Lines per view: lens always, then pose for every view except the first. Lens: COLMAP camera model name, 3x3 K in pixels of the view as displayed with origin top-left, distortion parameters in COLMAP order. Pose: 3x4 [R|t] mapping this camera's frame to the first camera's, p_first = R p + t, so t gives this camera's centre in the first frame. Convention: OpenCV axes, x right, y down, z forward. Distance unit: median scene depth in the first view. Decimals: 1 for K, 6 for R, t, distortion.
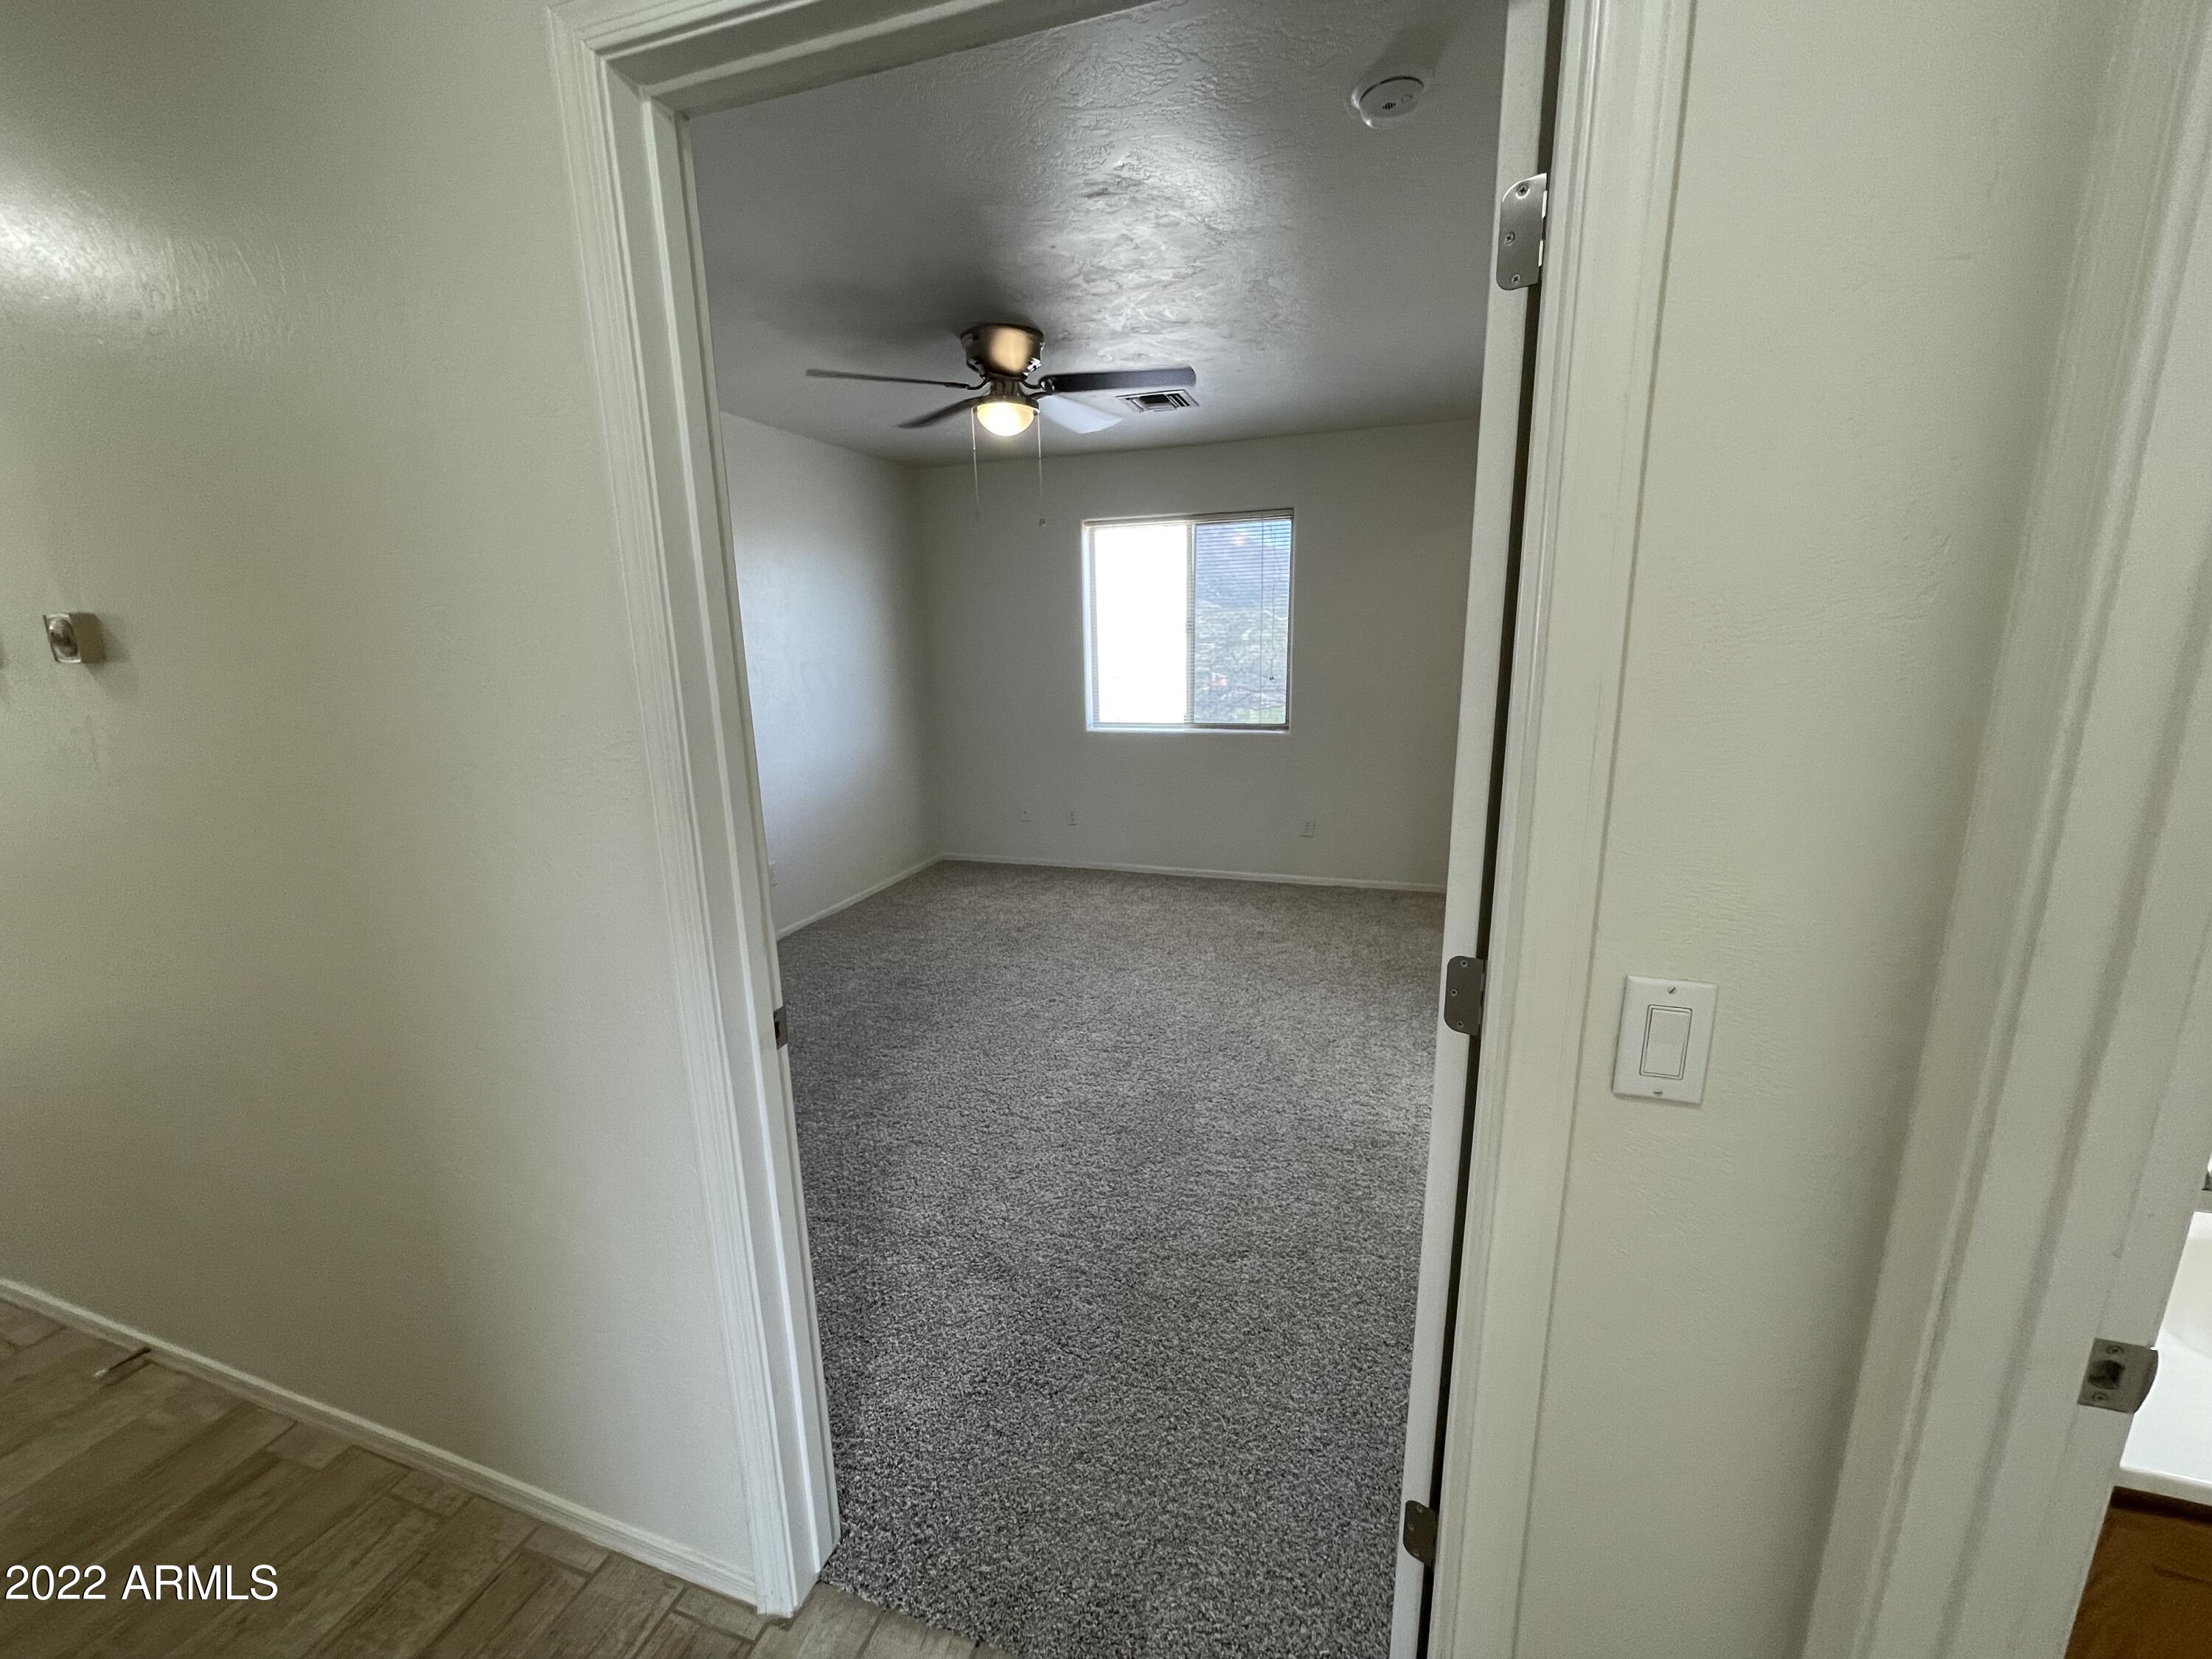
lens RADIAL K [[889.3, 0, 1092.1], [0, 889.3, 839.4], [0, 0, 1]] dist [-0.008200, 0.000787]
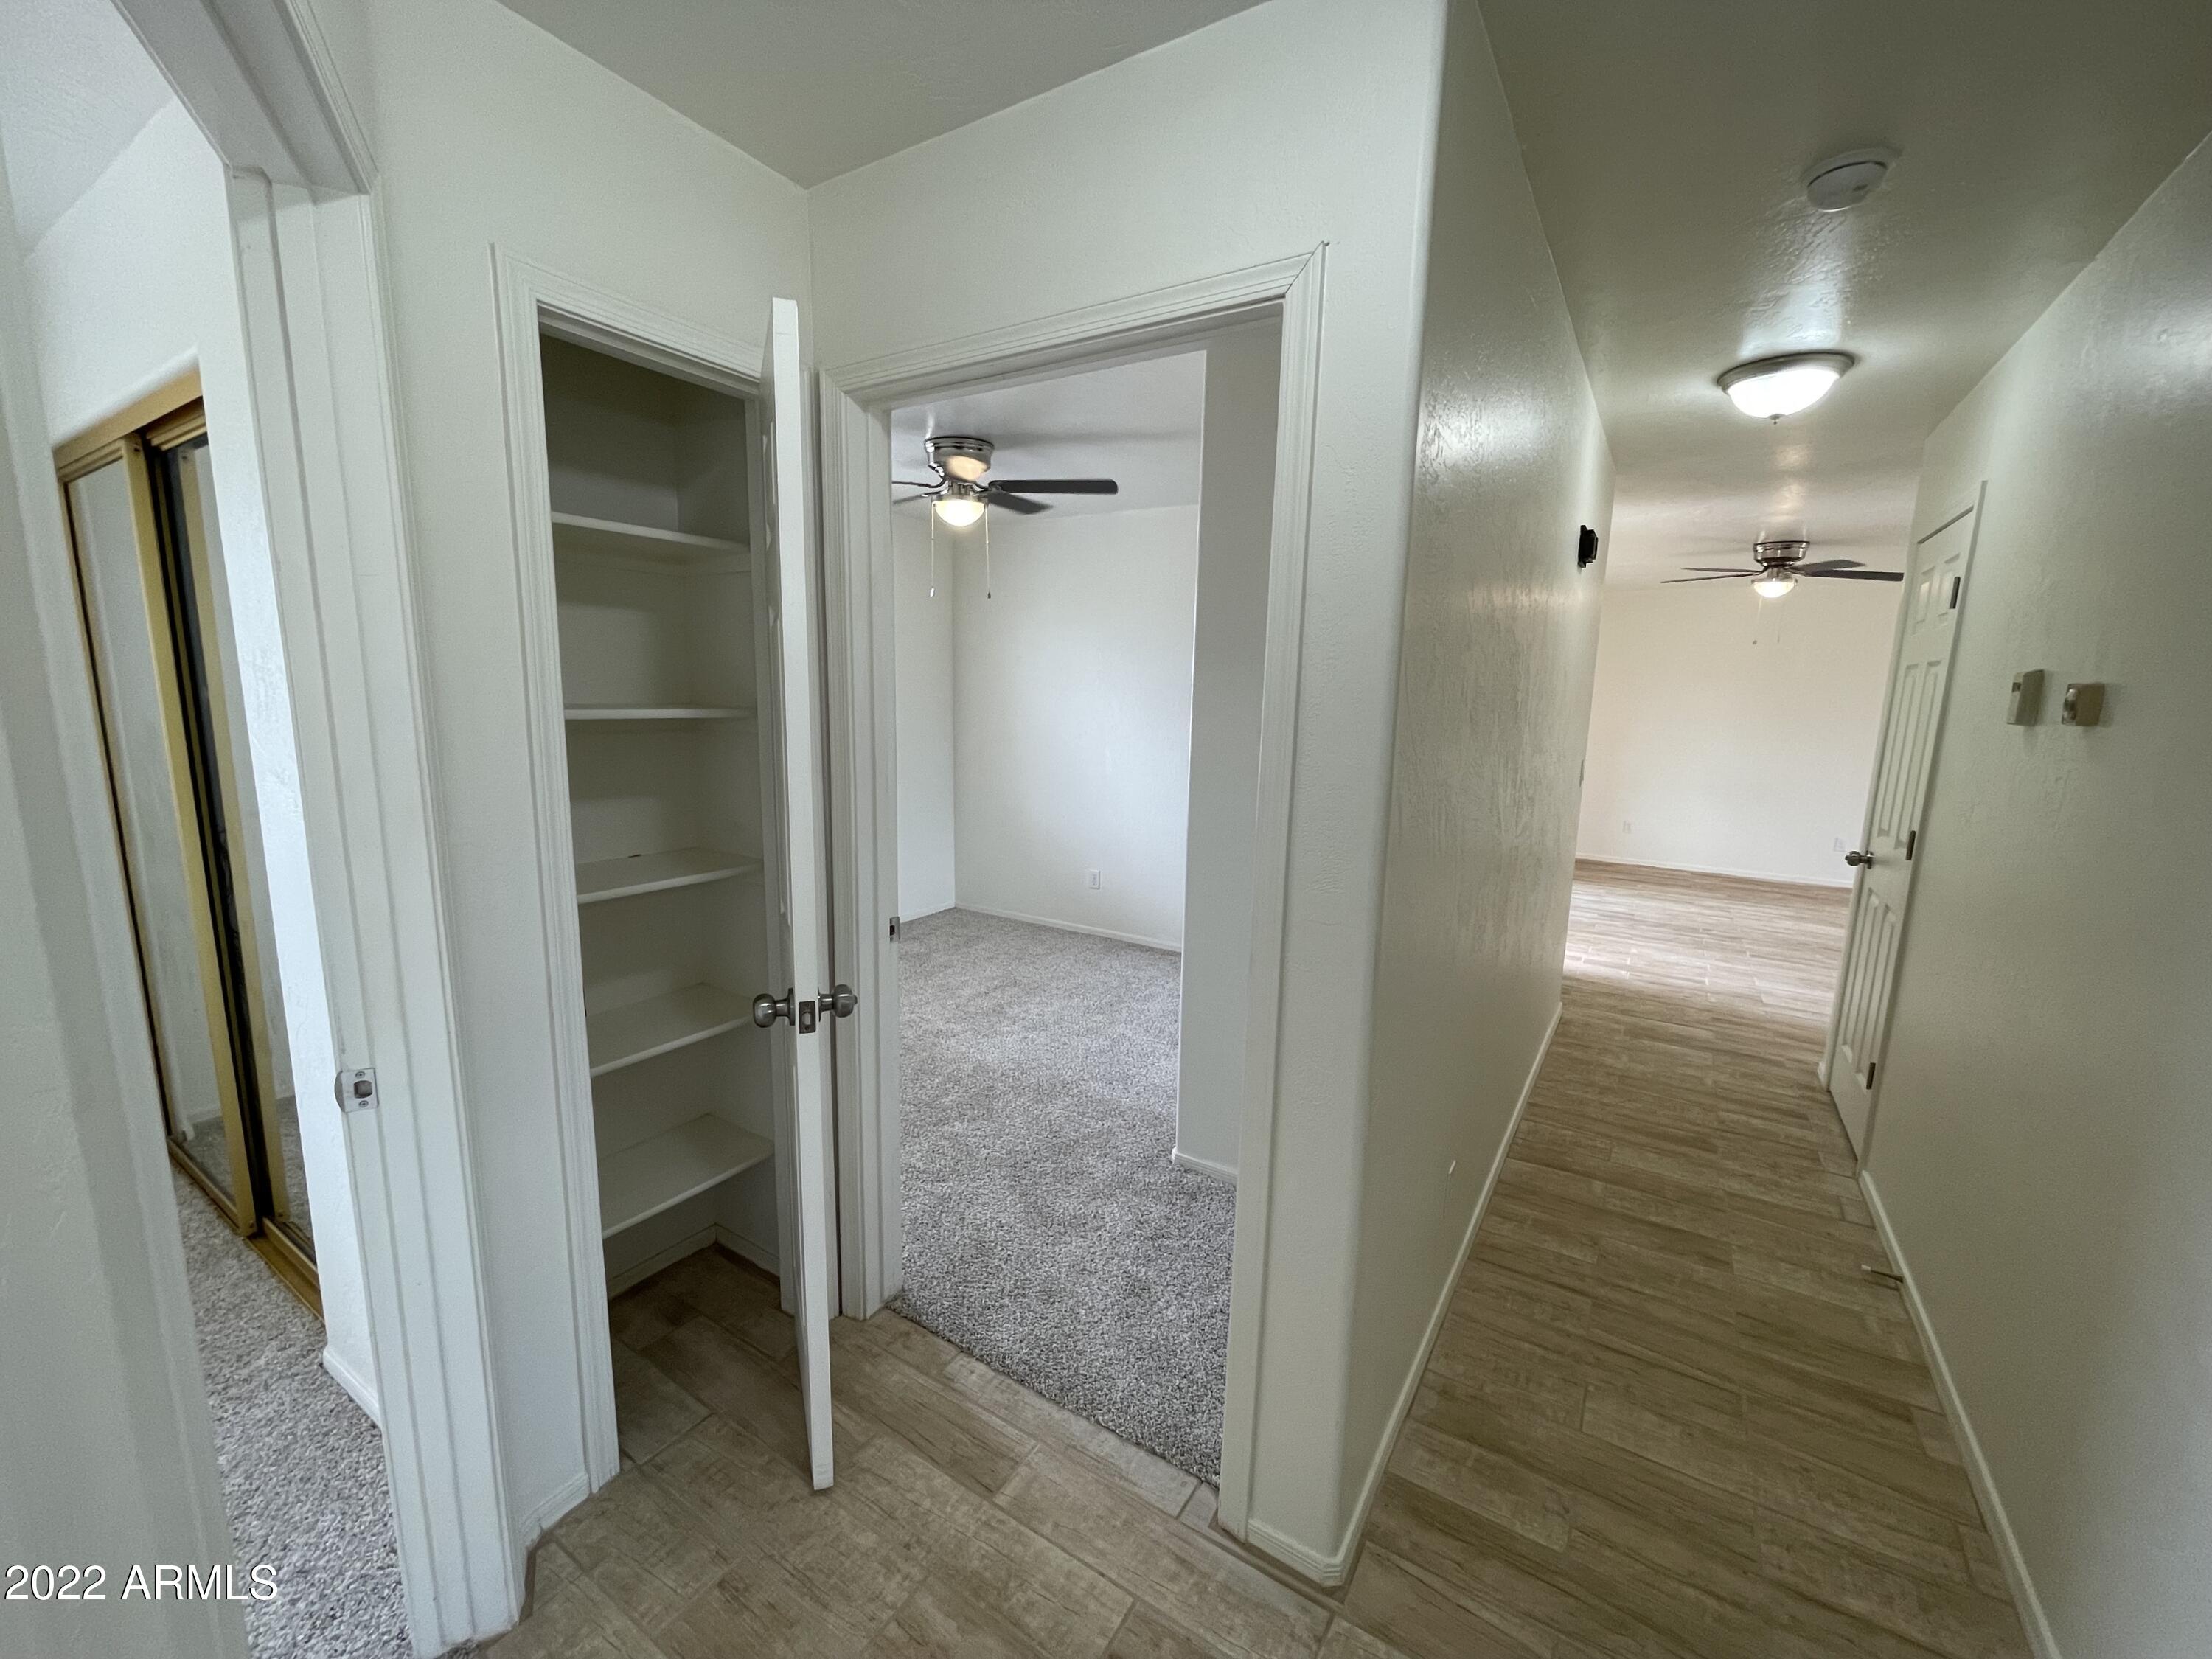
lens RADIAL K [[889.3, 0, 1095.4], [0, 889.3, 829.7], [0, 0, 1]] dist [-0.008200, 0.000787]
pose [[-0.246896, 0.169479, -0.954107, 0.286097], [-0.233236, 0.945250, 0.228261, -0.025771], [0.940555, 0.278889, -0.193850, 0.025635]]
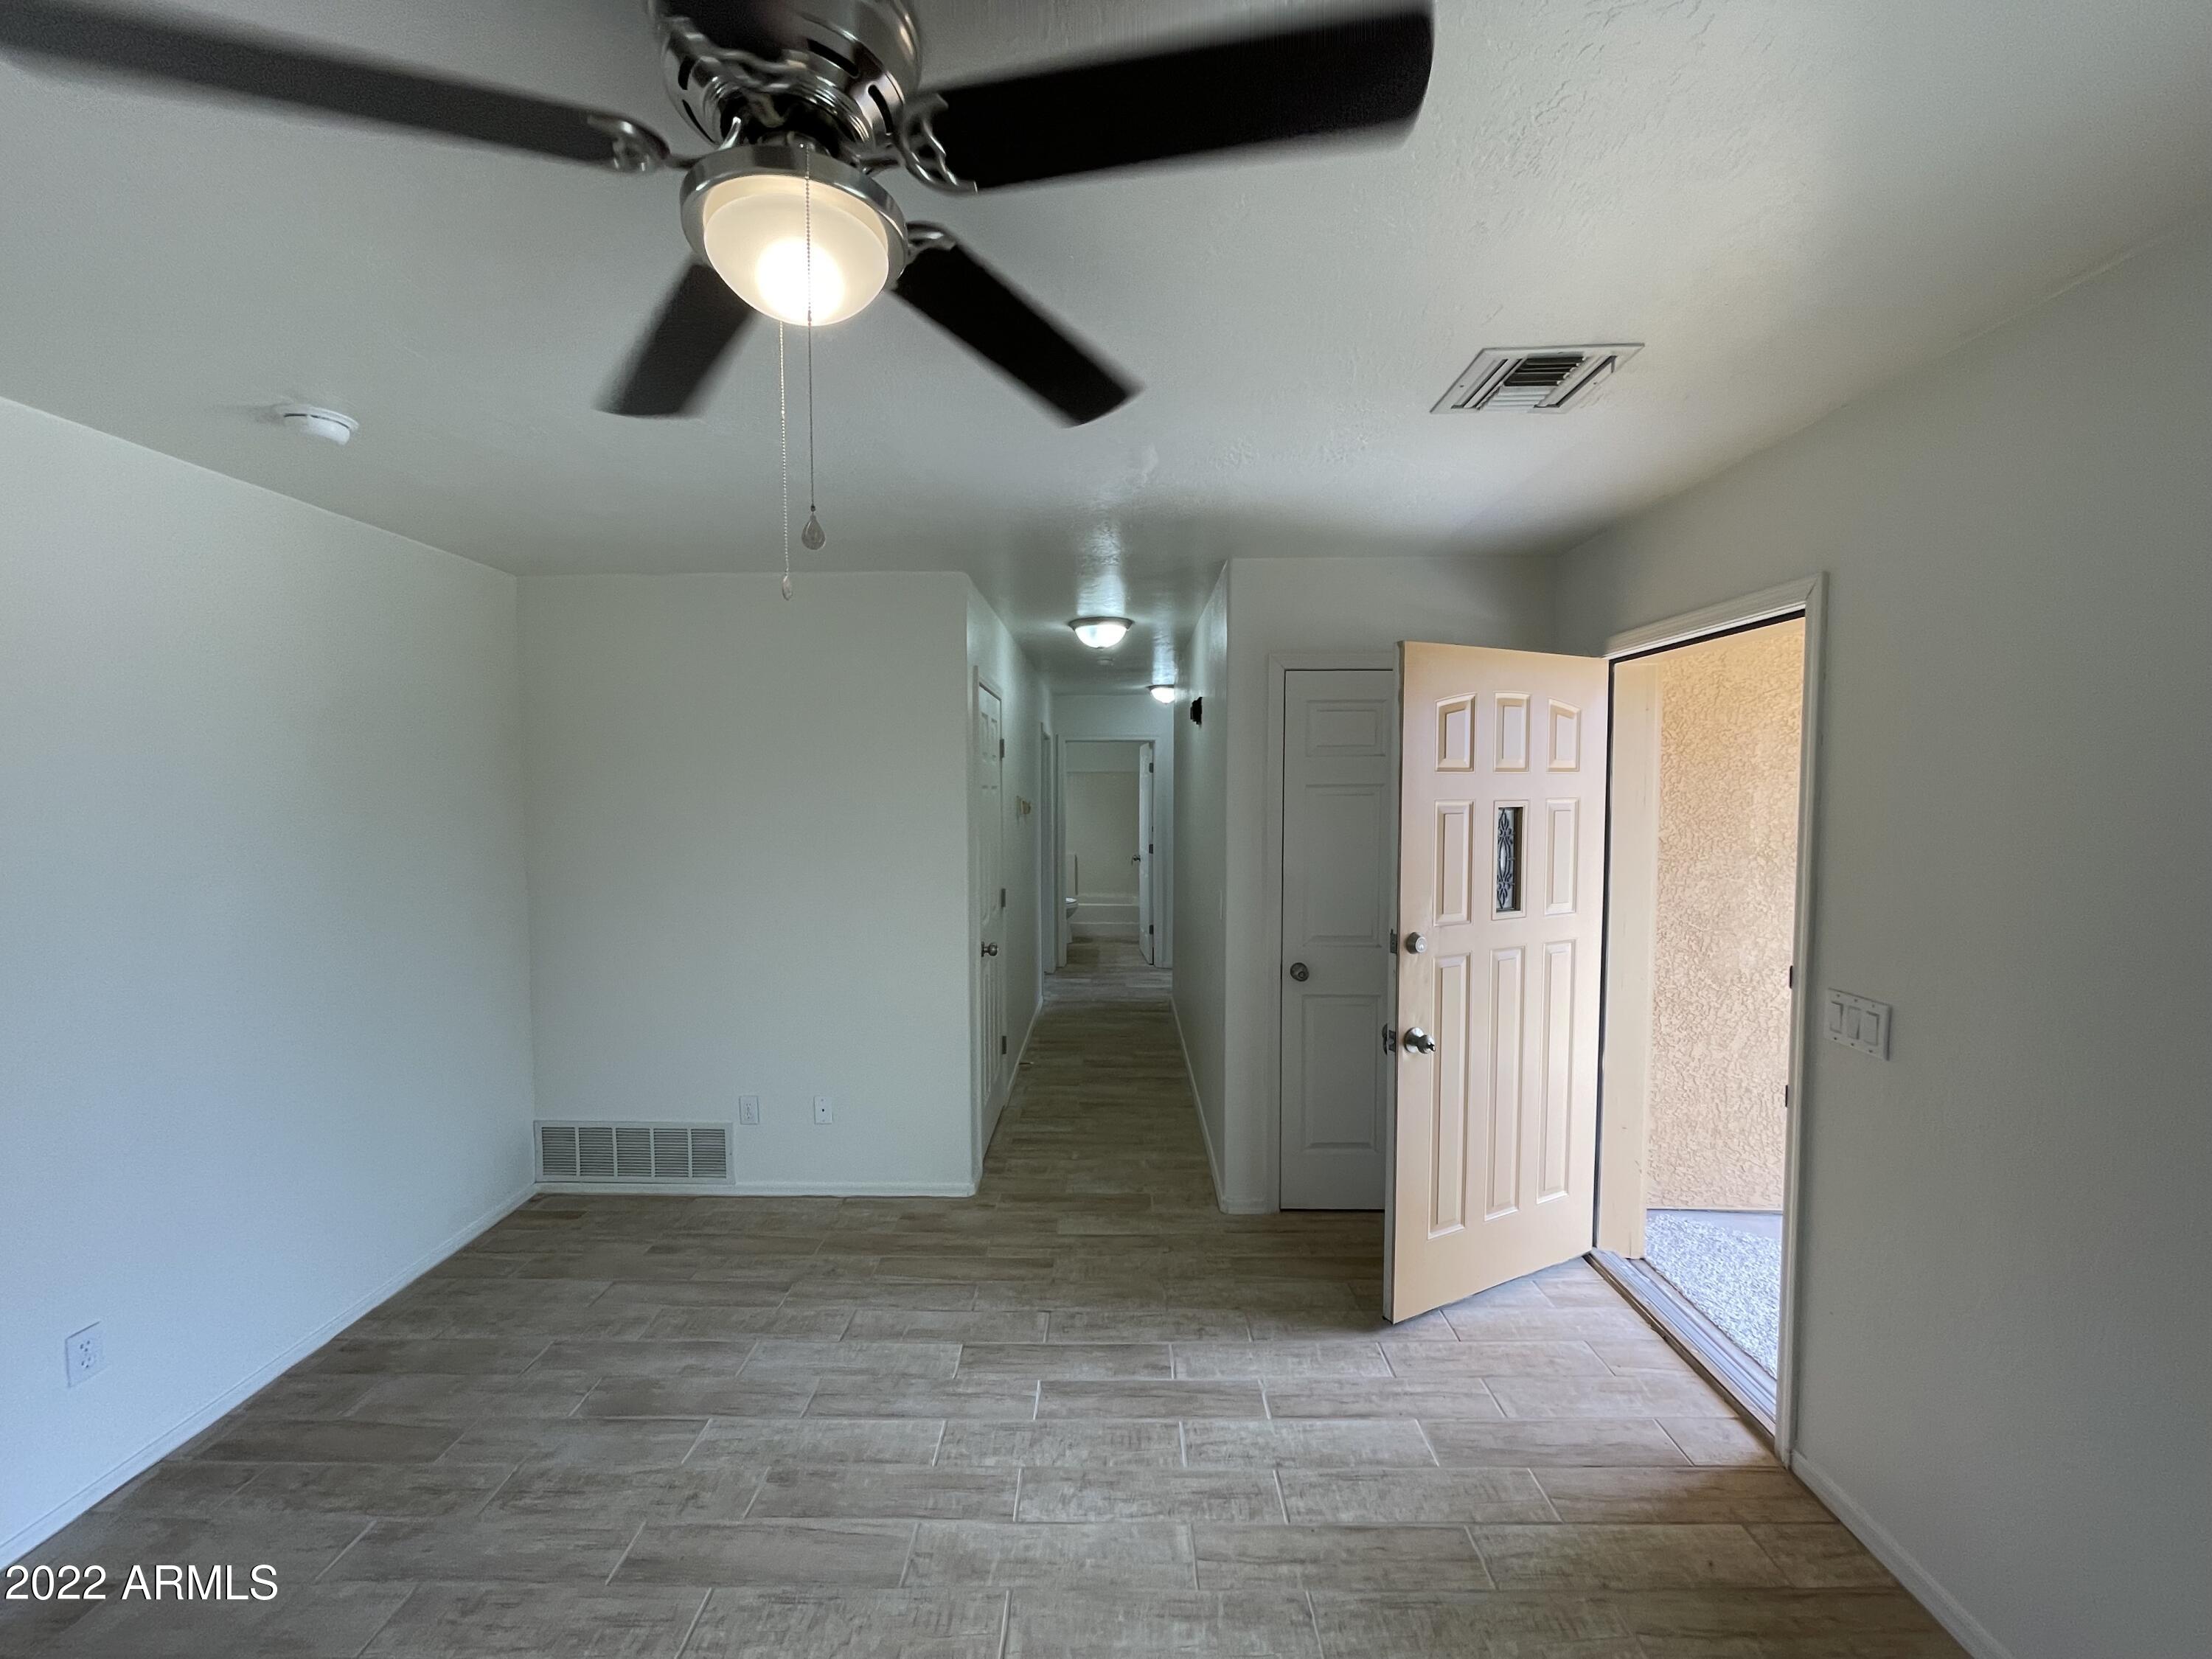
lens RADIAL K [[889.3, 0, 1104.8], [0, 889.3, 831.6], [0, 0, 1]] dist [-0.008200, 0.000787]
pose [[-0.307694, -0.024205, 0.951177, -4.264874], [0.223130, 0.969964, 0.096863, -0.355702], [-0.924953, 0.242040, -0.293052, 1.584529]]
